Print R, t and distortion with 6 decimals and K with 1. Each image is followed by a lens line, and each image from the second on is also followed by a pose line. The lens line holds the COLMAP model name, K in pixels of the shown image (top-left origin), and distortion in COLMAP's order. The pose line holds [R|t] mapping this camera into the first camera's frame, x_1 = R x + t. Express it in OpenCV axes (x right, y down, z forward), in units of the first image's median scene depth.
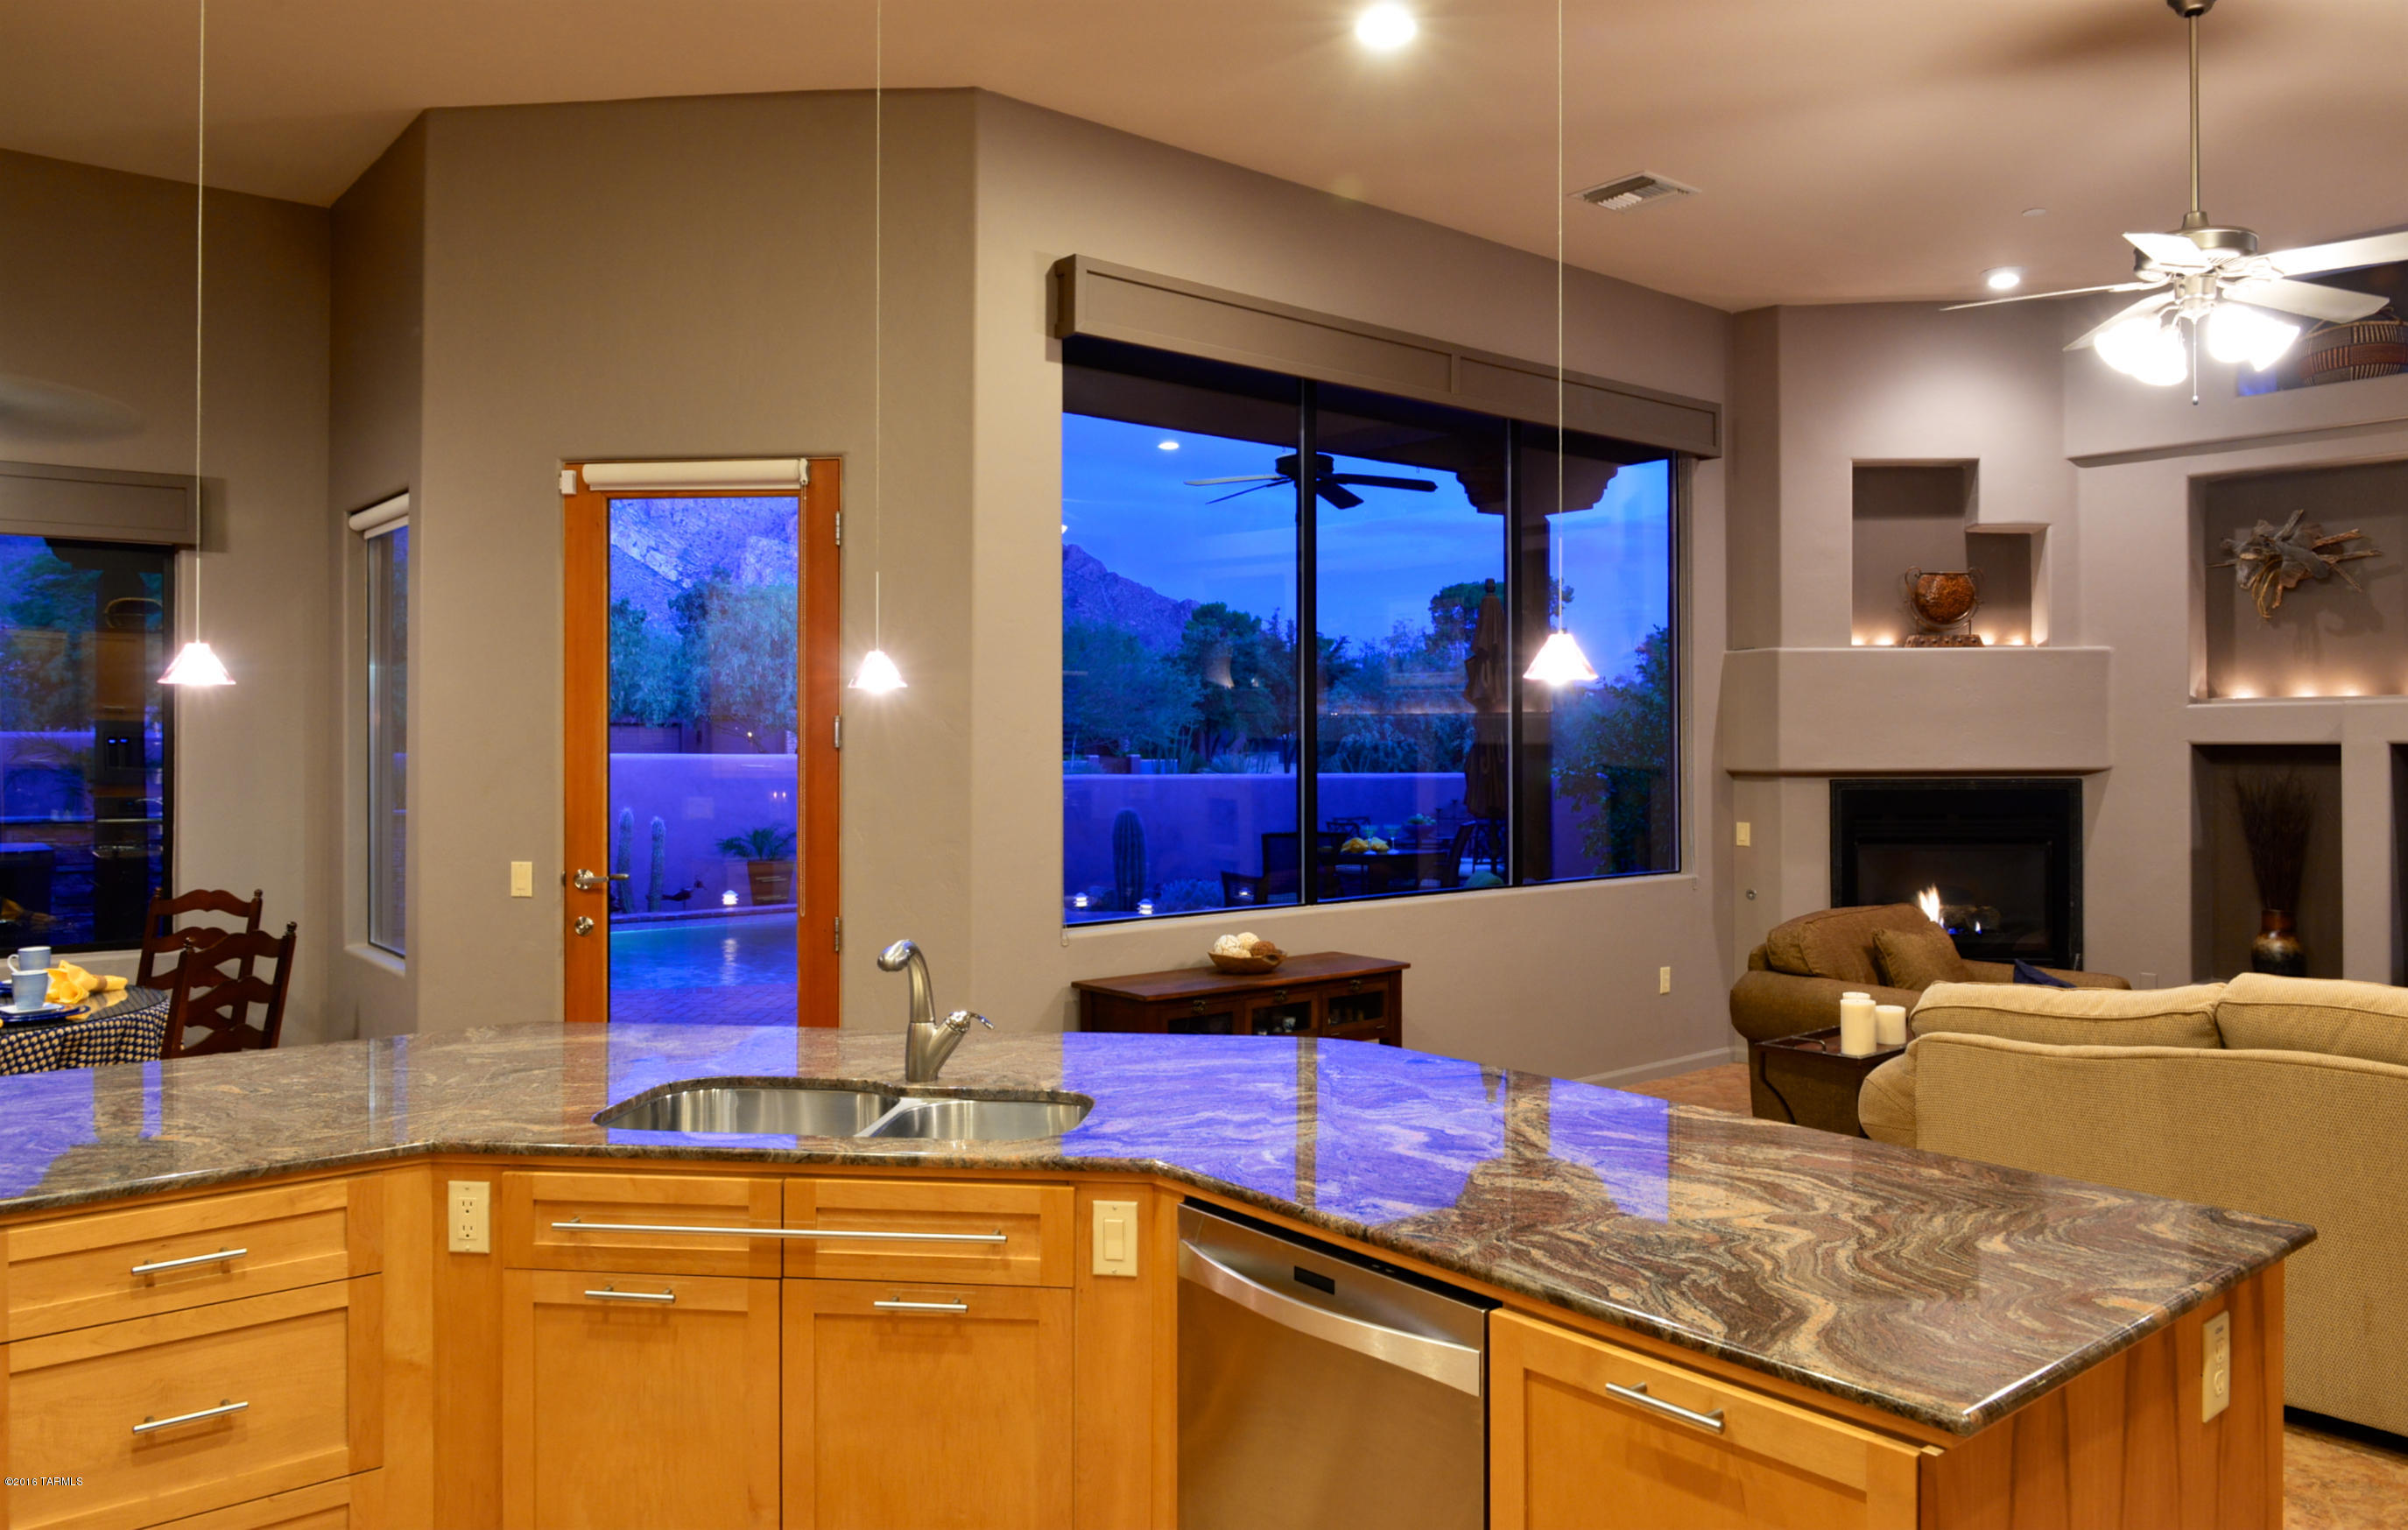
lens RADIAL K [[1656.4, 0, 1215.5], [0, 1656.4, 732.4], [0, 0, 1]] dist [-0.012704, -0.002055]
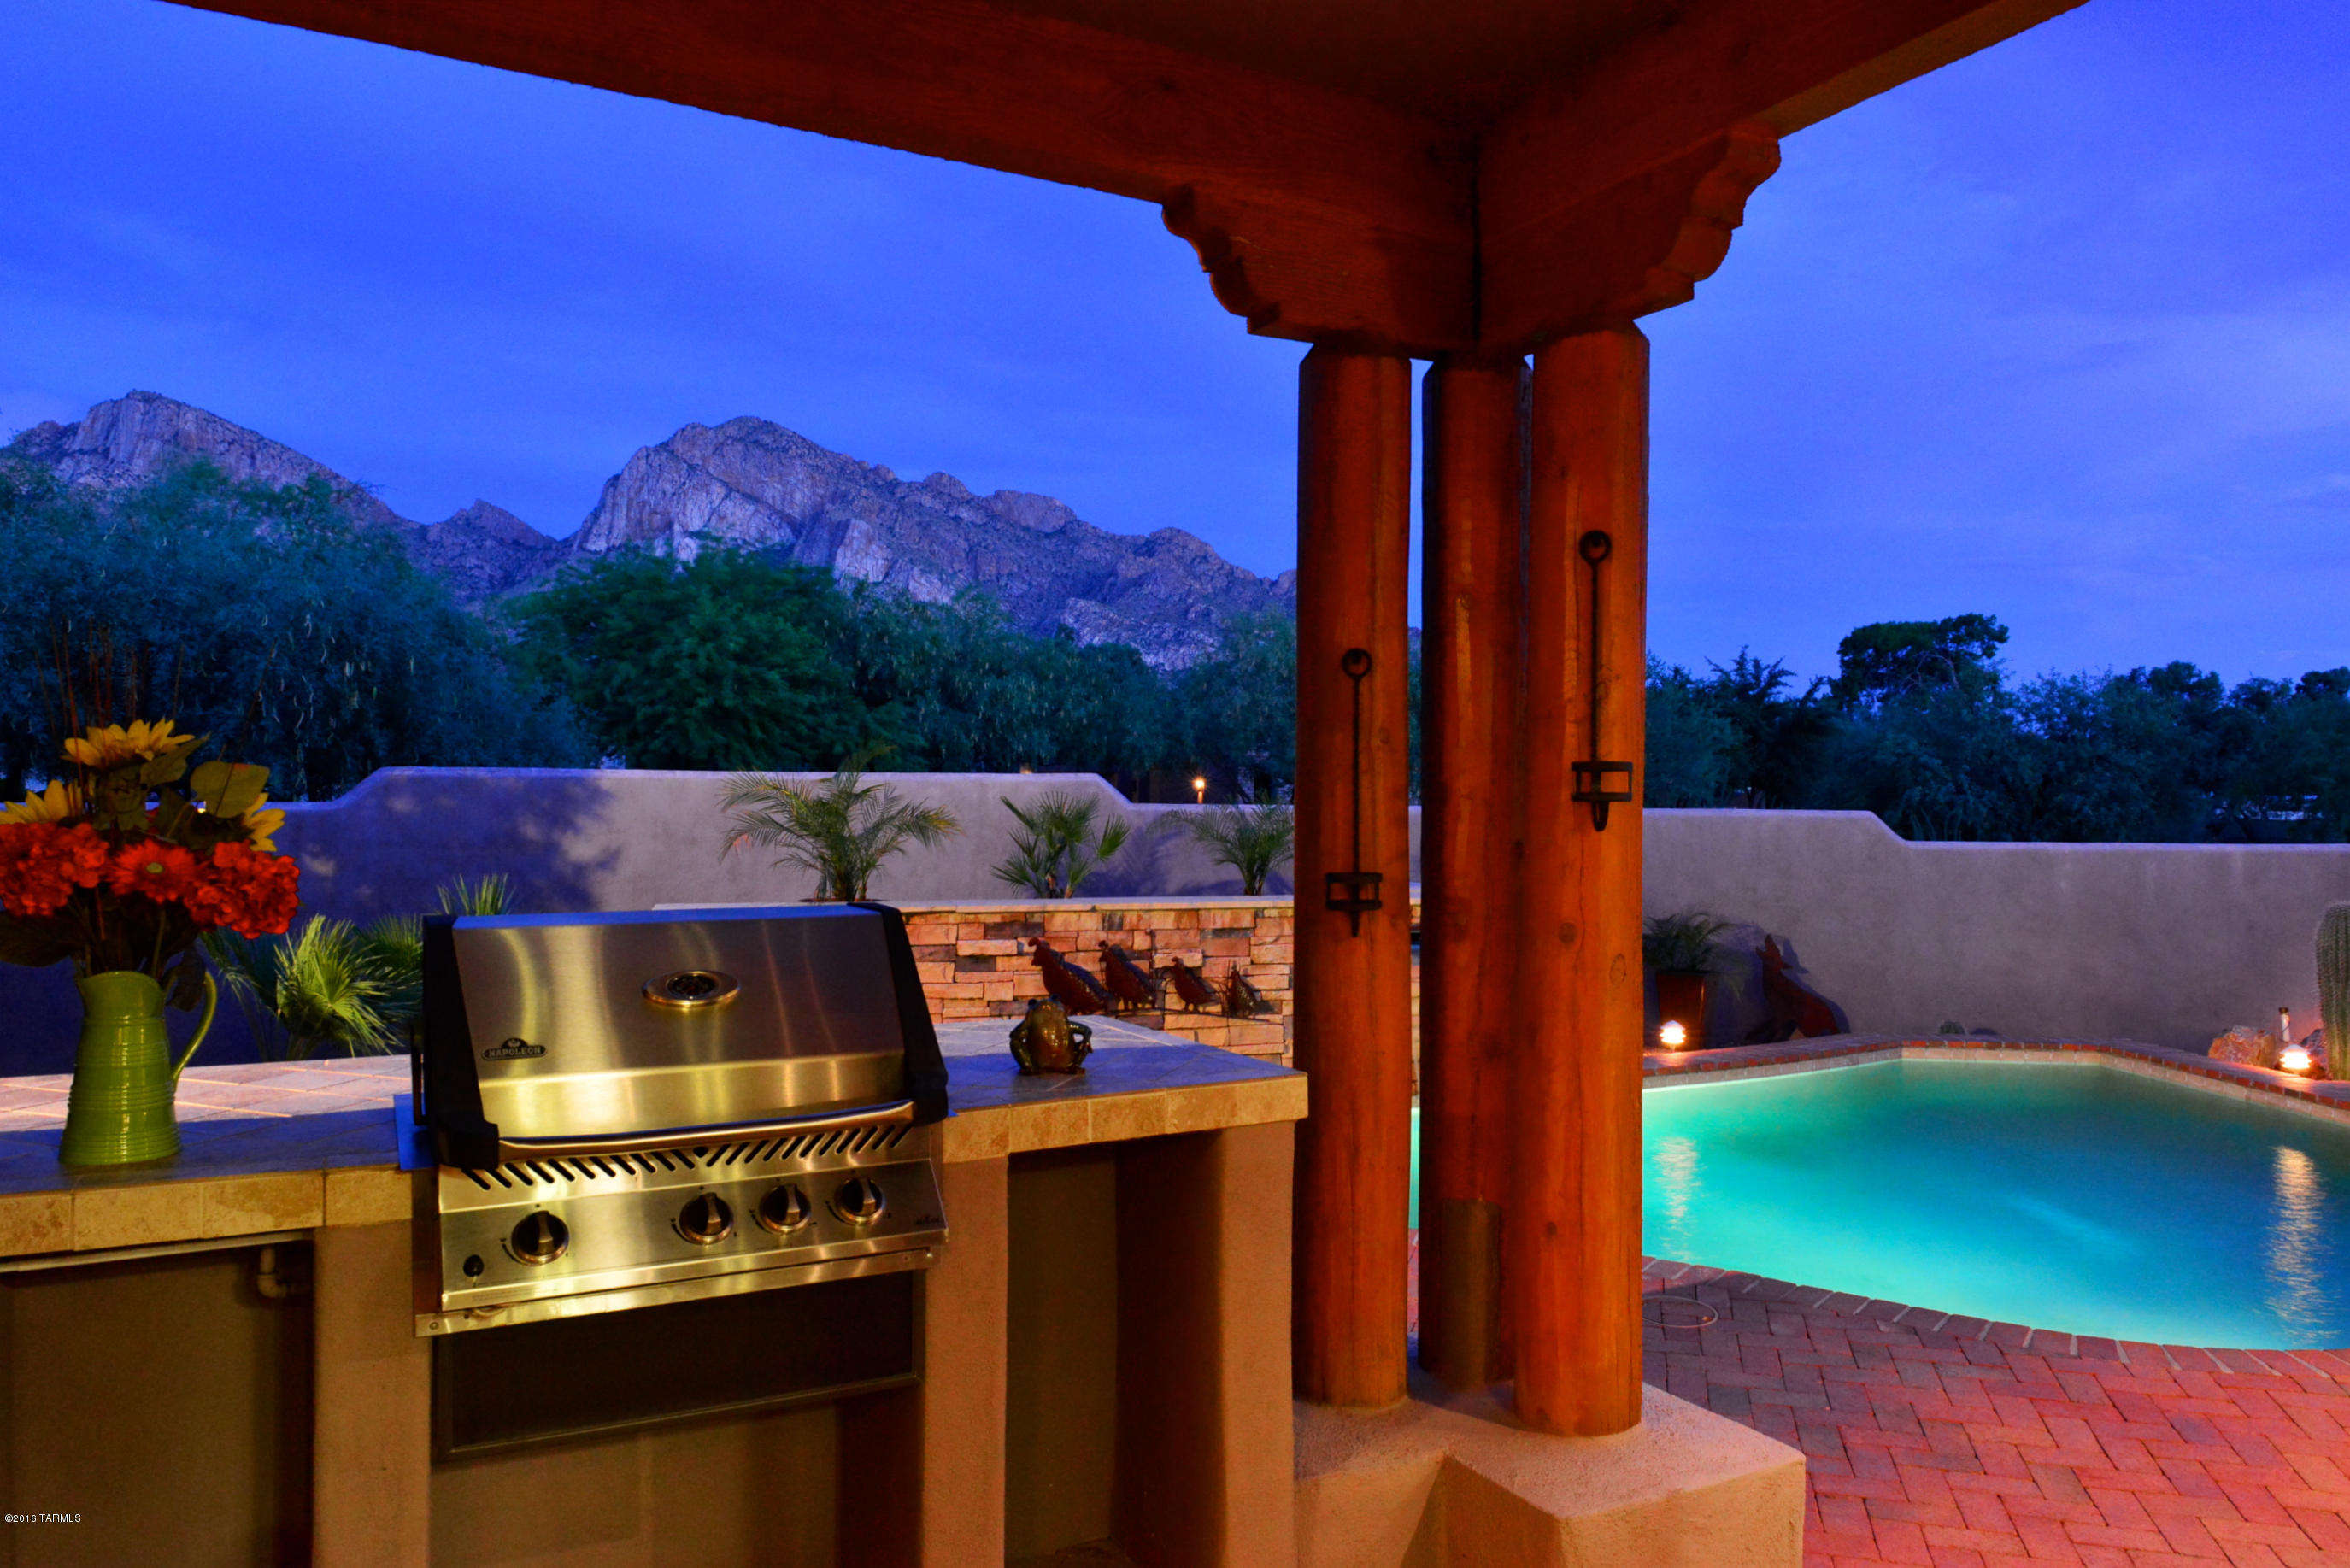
lens RADIAL K [[1618.1, 0, 1186.3], [0, 1618.1, 783.1], [0, 0, 1]] dist [-0.007376, -0.010985]
pose [[0.980190, 0.003966, -0.198022, -0.742907], [-0.004200, 0.999991, -0.000760, 0.009148], [0.198017, 0.001577, 0.980197, 0.727681]]
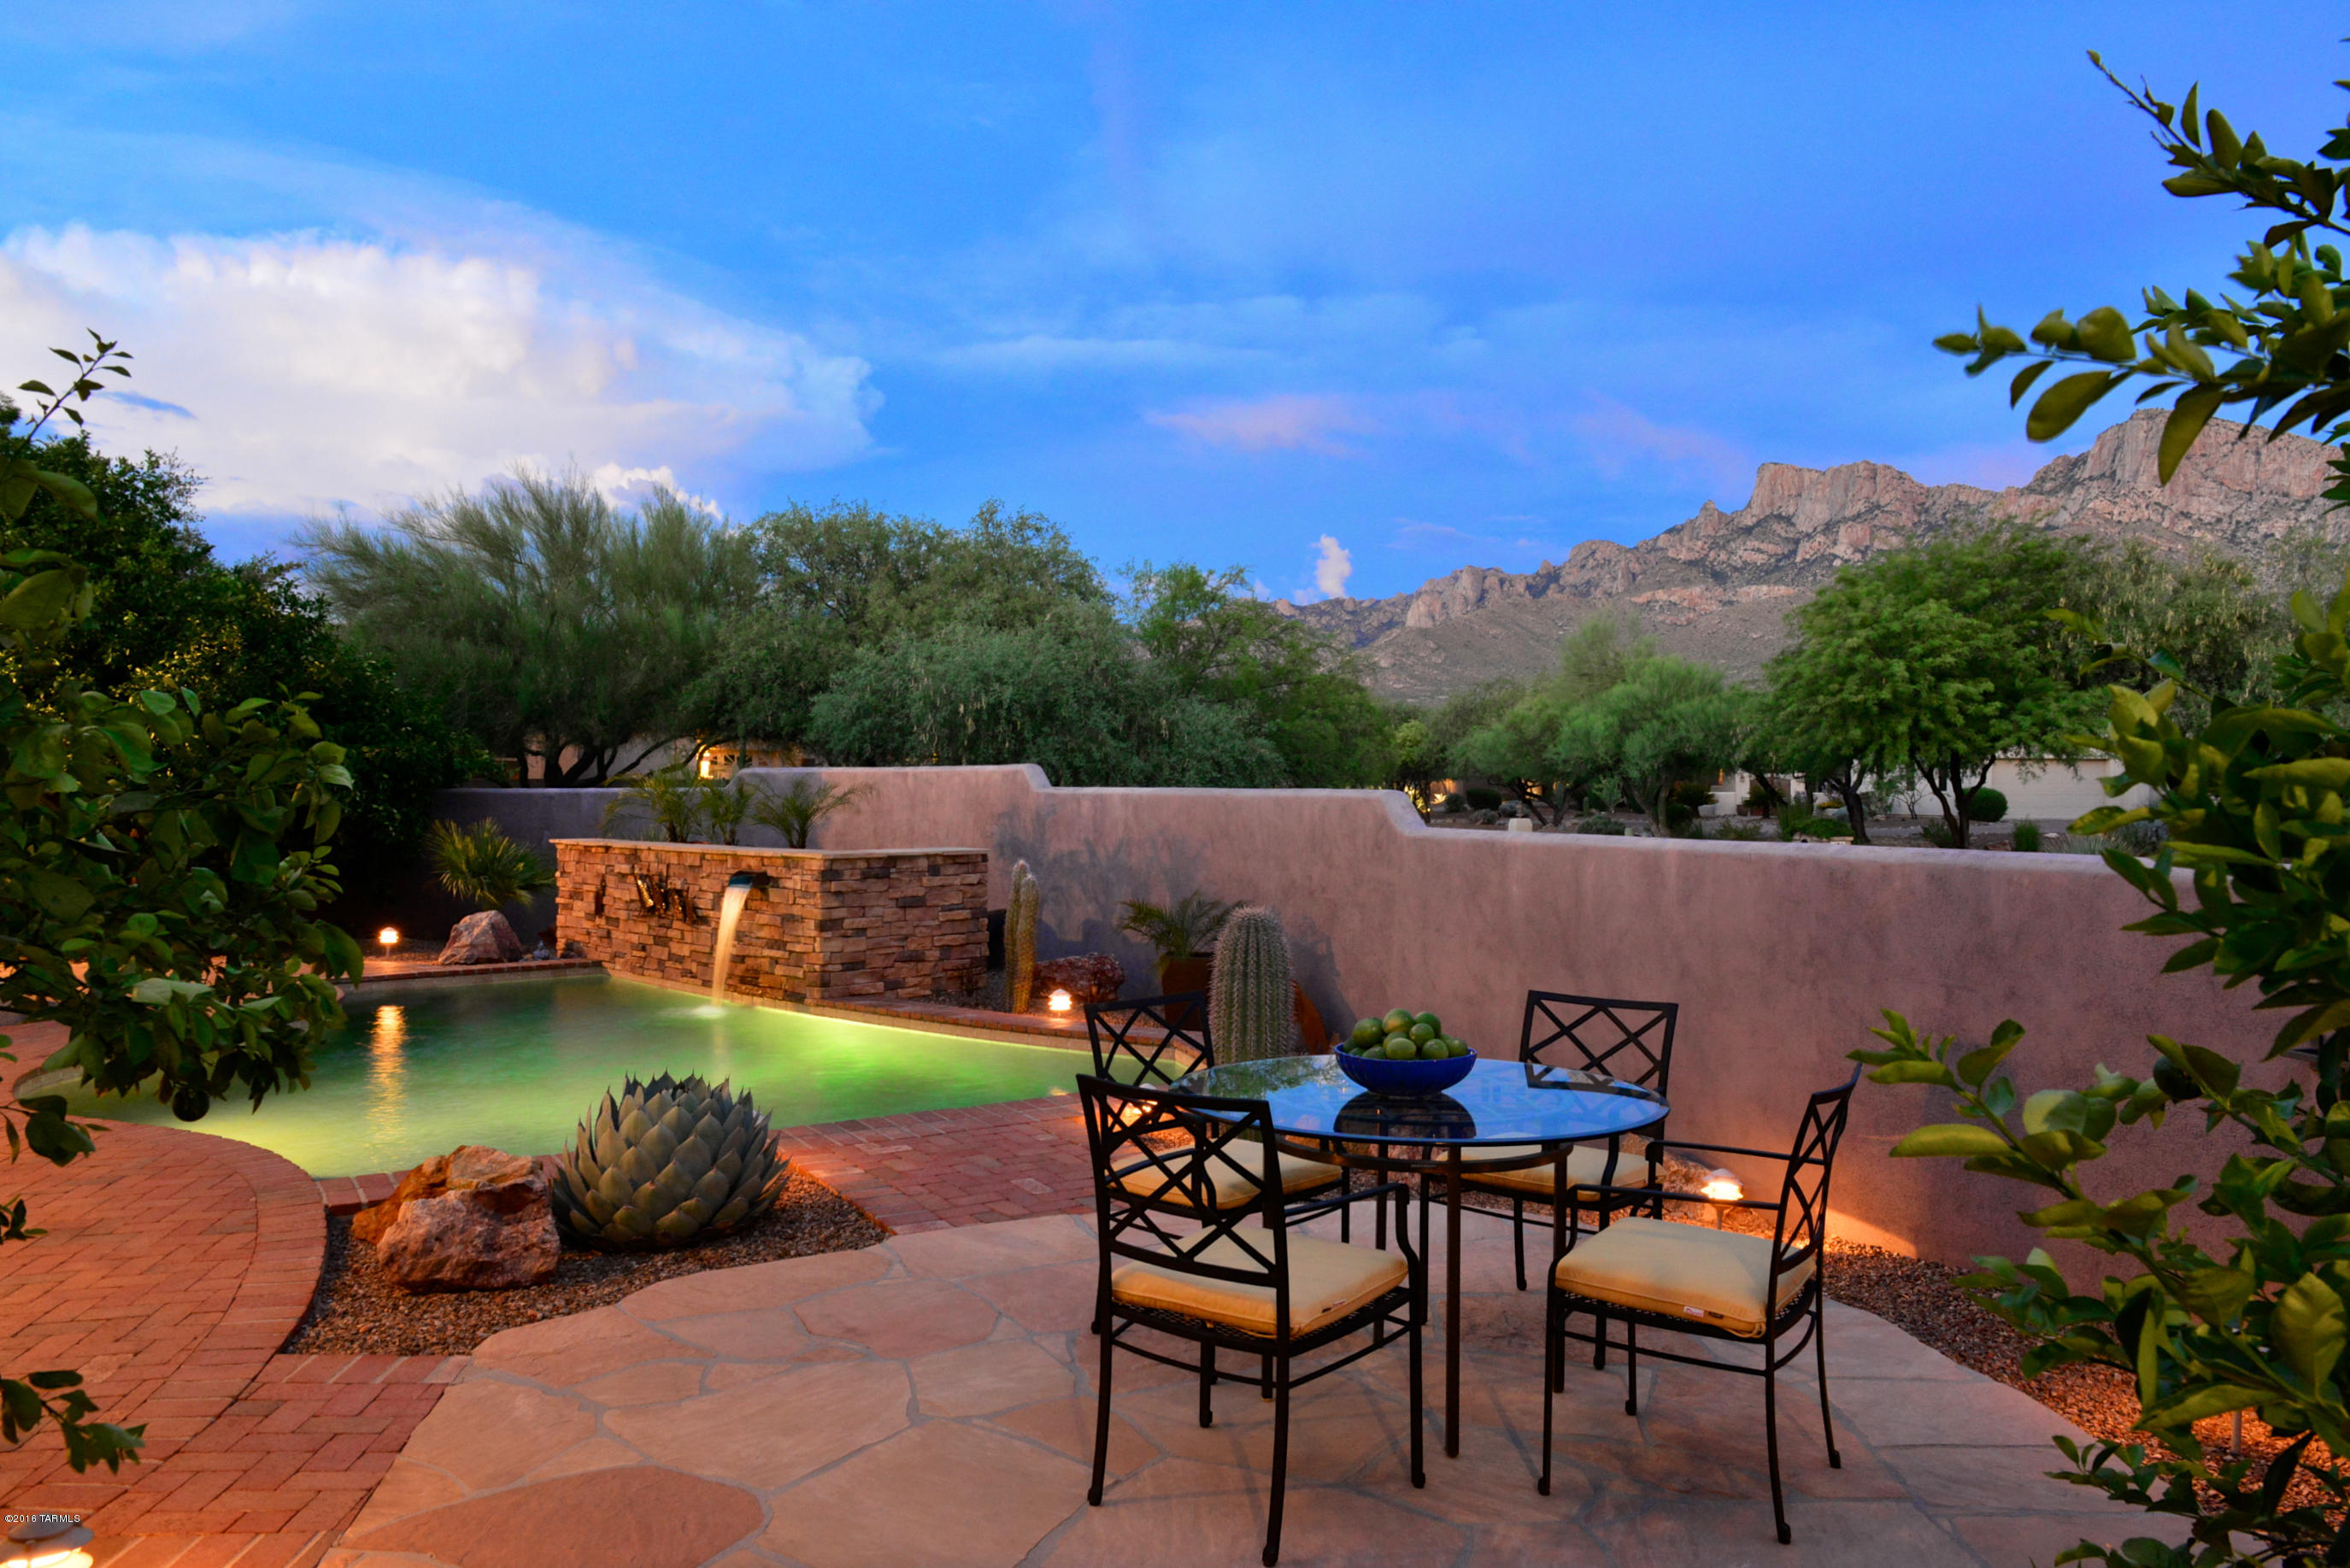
lens RADIAL K [[1605.9, 0, 1185.7], [0, 1605.9, 779.9], [0, 0, 1]] dist [-0.013659, -0.004394]
pose [[0.243946, -0.006826, -0.969765, 0.727671], [0.003206, 0.999975, -0.006233, 0.031402], [0.969783, -0.001589, 0.243962, 1.868377]]
